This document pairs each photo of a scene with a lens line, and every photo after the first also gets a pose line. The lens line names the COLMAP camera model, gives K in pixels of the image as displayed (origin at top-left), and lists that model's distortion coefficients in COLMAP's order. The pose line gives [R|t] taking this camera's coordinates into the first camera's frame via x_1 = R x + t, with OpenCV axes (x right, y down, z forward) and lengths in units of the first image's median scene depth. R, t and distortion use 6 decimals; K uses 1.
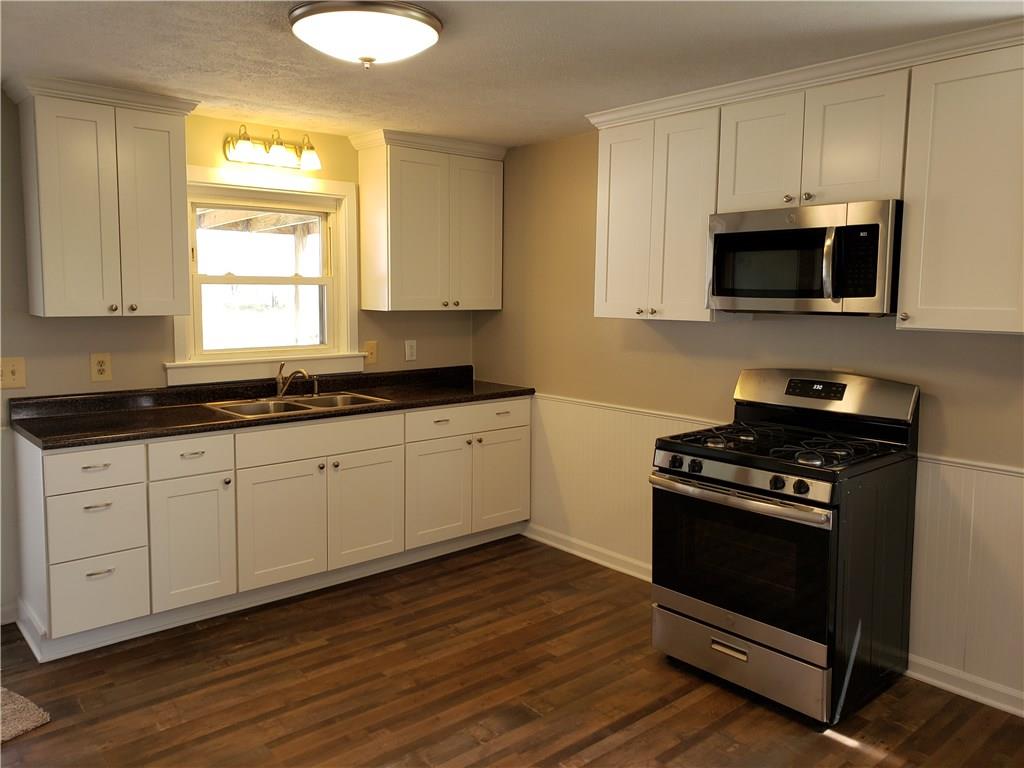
lens RADIAL K [[802.4, 0, 510.6], [0, 802.4, 364.7], [0, 0, 1]] dist [0.054318, -0.045091]
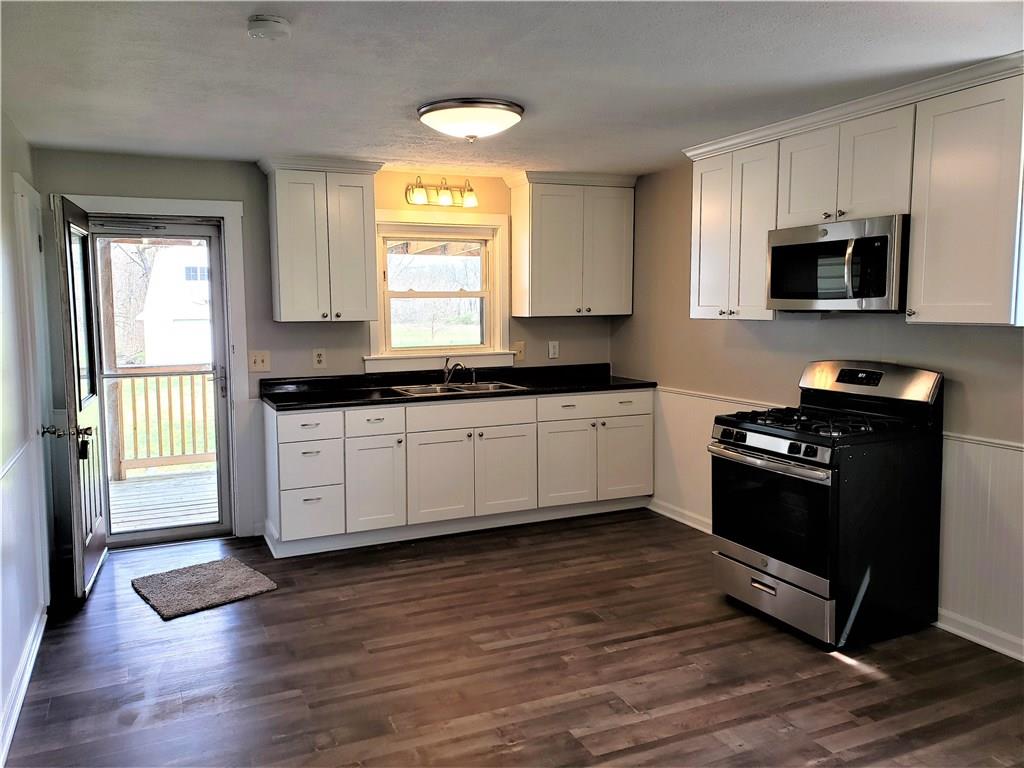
lens RADIAL K [[802.4, 0, 512.4], [0, 802.4, 377.1], [0, 0, 1]] dist [0.054318, -0.045091]
pose [[0.960185, 0.009660, -0.279198, 0.217057], [-0.009867, 0.999951, 0.000662, 0.033604], [0.279191, 0.002120, 0.960233, -0.254144]]
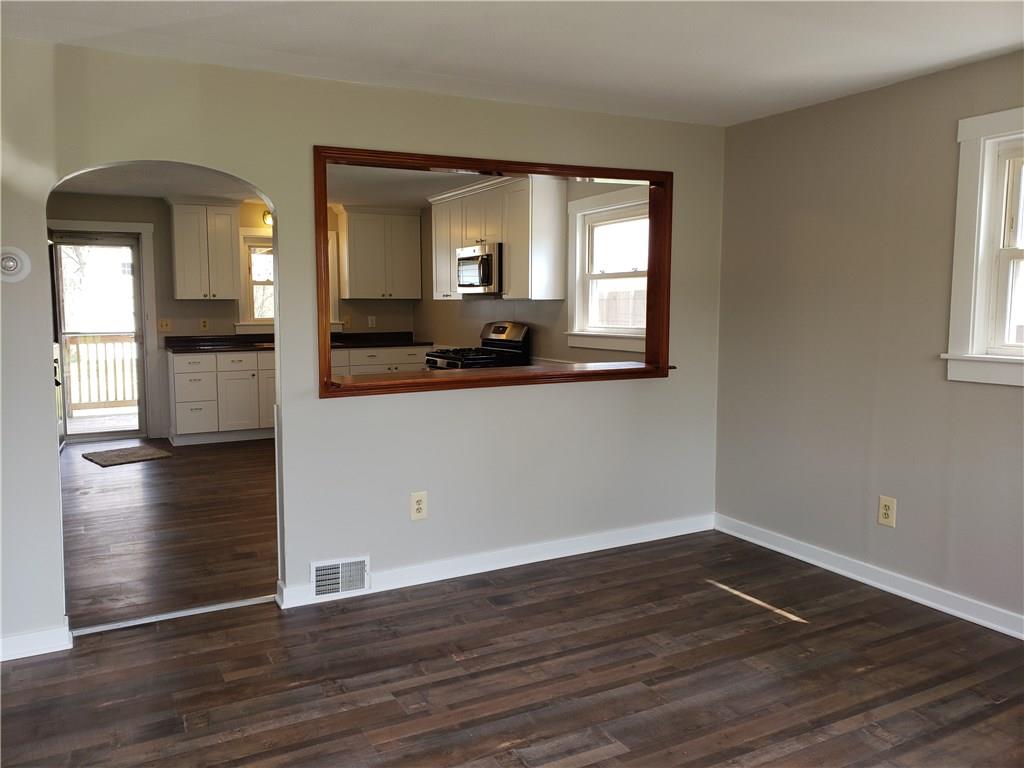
lens RADIAL K [[802.4, 0, 518.0], [0, 802.4, 381.2], [0, 0, 1]] dist [0.054318, -0.045091]
pose [[0.977351, 0.011670, -0.211301, 0.829618], [-0.010289, 0.999918, 0.007632, 0.141263], [0.211373, -0.005286, 0.977391, -1.004956]]
